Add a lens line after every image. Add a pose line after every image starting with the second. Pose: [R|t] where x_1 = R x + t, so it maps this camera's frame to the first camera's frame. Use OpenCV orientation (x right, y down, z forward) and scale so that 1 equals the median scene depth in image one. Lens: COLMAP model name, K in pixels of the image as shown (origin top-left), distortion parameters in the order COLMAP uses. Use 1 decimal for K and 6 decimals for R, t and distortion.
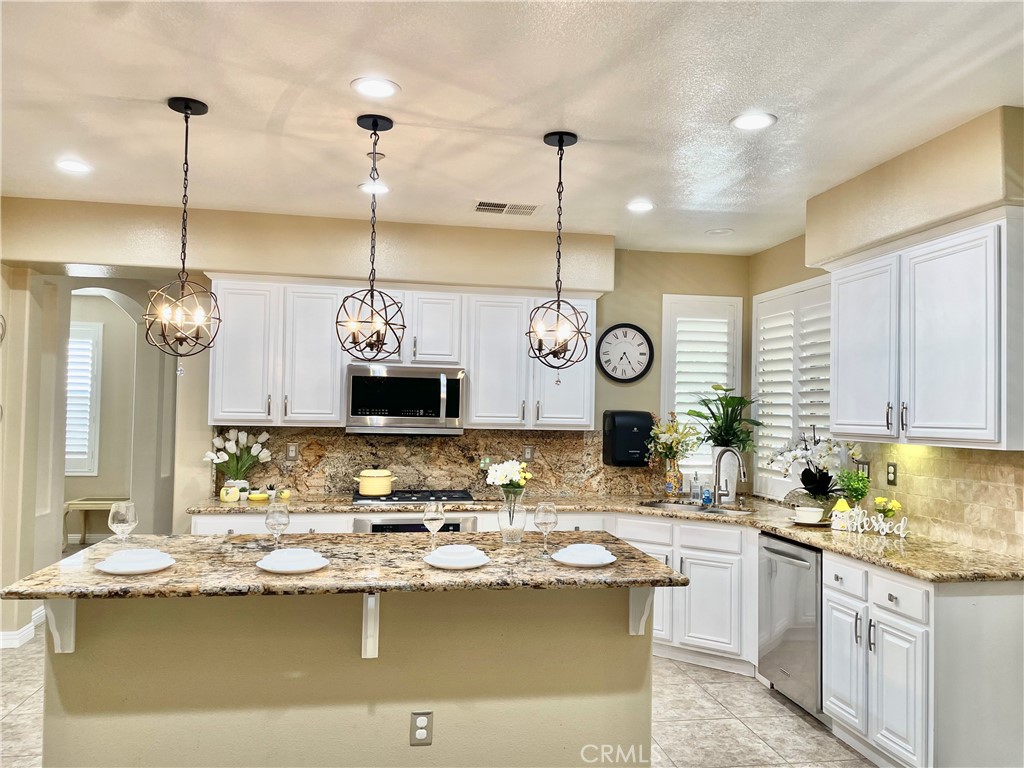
lens RADIAL K [[772.8, 0, 515.2], [0, 772.8, 392.4], [0, 0, 1]] dist [0.095438, -0.122160]
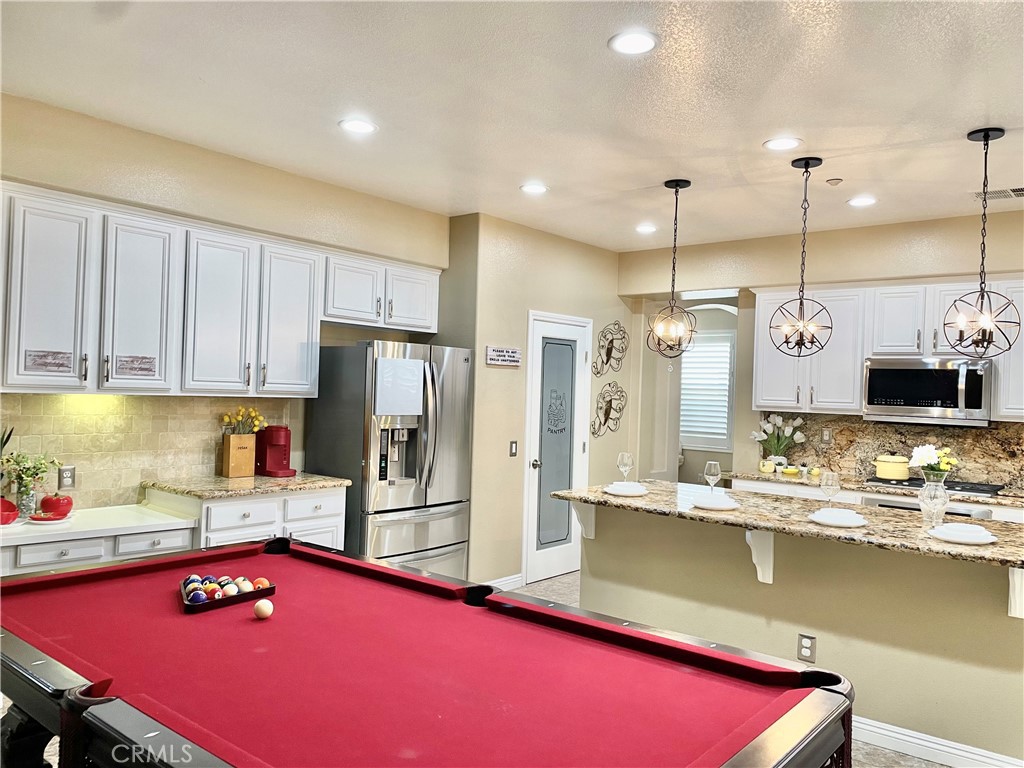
lens RADIAL K [[772.8, 0, 515.2], [0, 772.8, 392.4], [0, 0, 1]] dist [0.095438, -0.122160]
pose [[0.650071, 0.005460, -0.759854, 0.304923], [-0.001378, 0.999981, 0.006007, 0.006449], [0.759872, -0.002858, 0.650066, -0.099541]]
